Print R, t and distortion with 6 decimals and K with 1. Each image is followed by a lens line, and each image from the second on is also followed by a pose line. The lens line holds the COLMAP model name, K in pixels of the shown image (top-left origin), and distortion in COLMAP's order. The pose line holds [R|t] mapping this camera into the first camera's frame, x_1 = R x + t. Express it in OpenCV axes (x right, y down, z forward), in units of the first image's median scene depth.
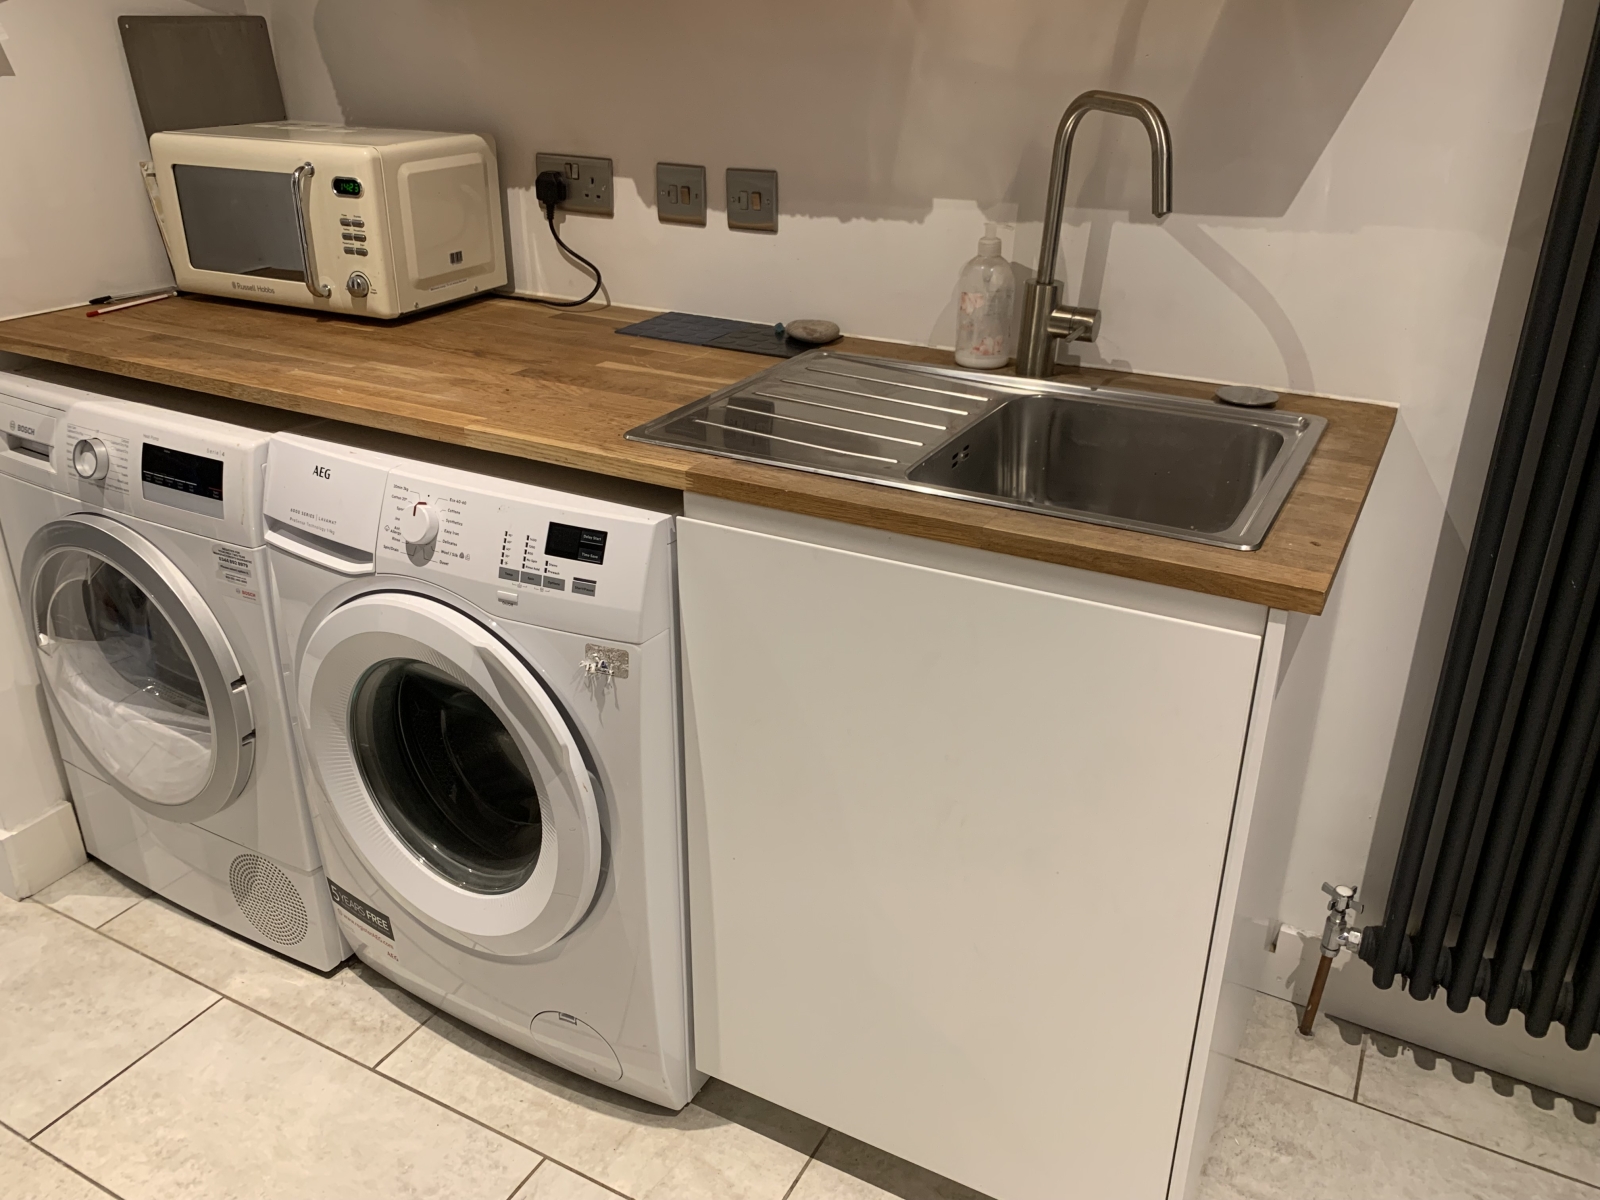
lens RADIAL K [[1274.4, 0, 800.0], [0, 1274.4, 600.0], [0, 0, 1]] dist [0.111220, -0.311478]
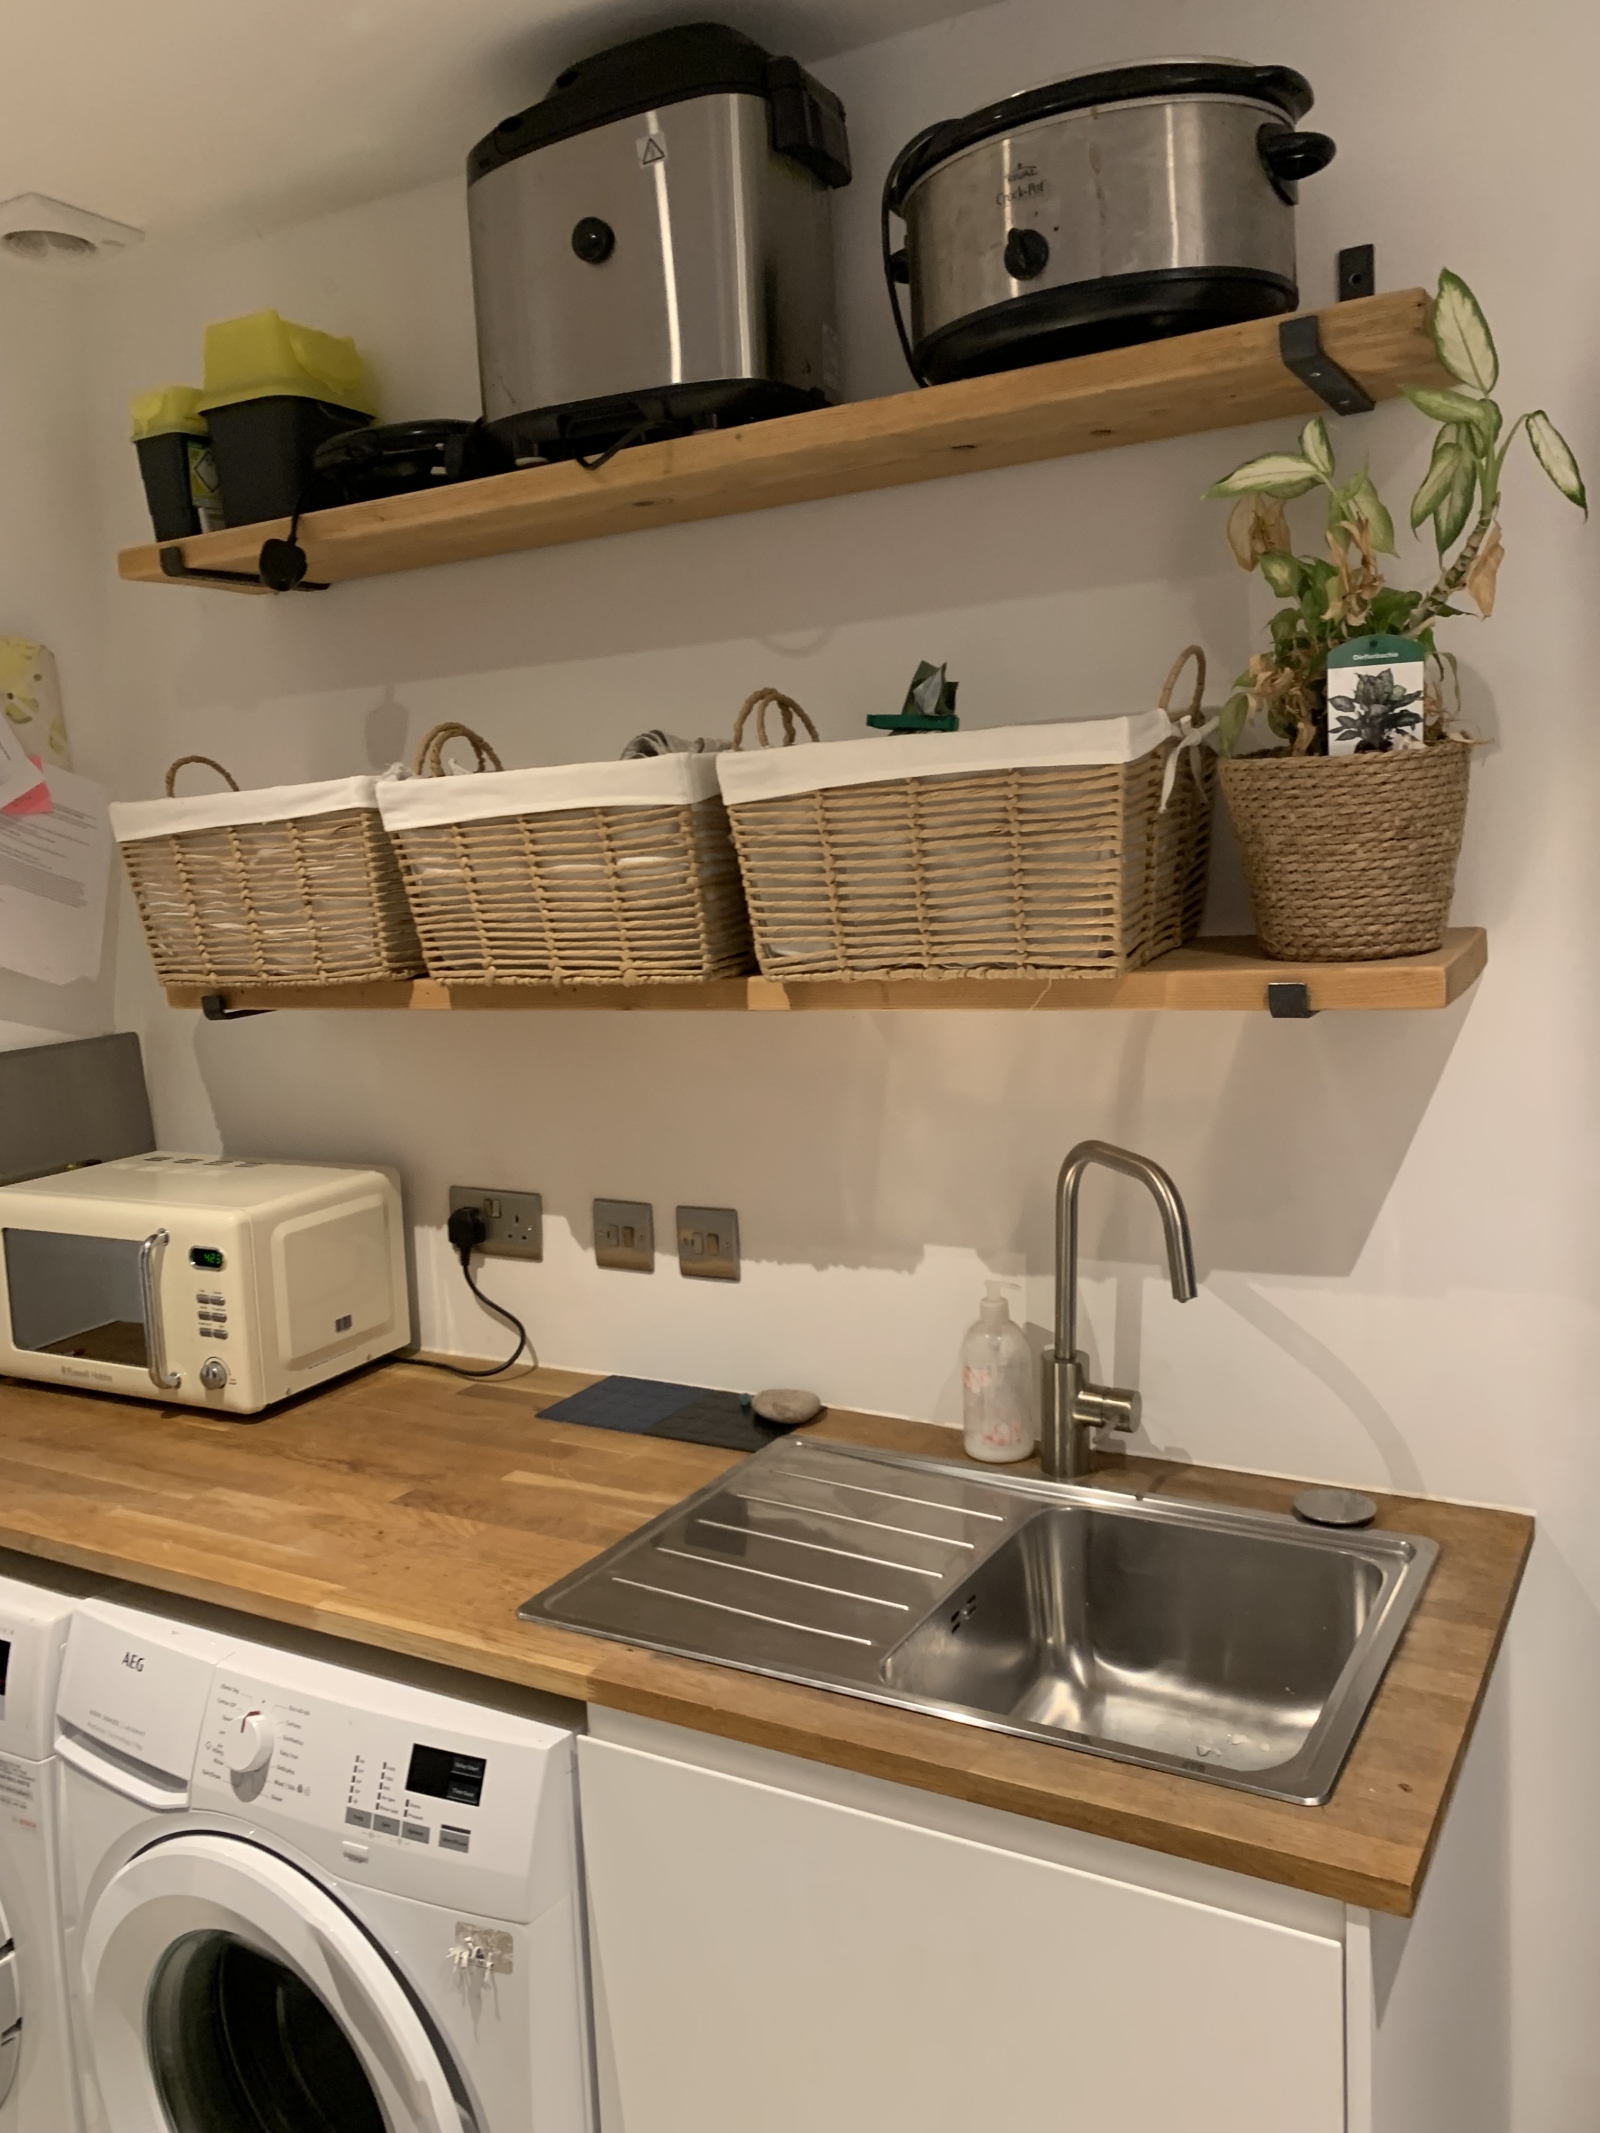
lens RADIAL K [[1697.3, 0, 800.0], [0, 1697.3, 1066.5], [0, 0, 1]] dist [0.038674, -0.067812]
pose [[0.998697, -0.047210, -0.019371, 0.056302], [0.038565, 0.946848, -0.319361, -0.088127], [0.033419, 0.318198, 0.947435, -0.055081]]
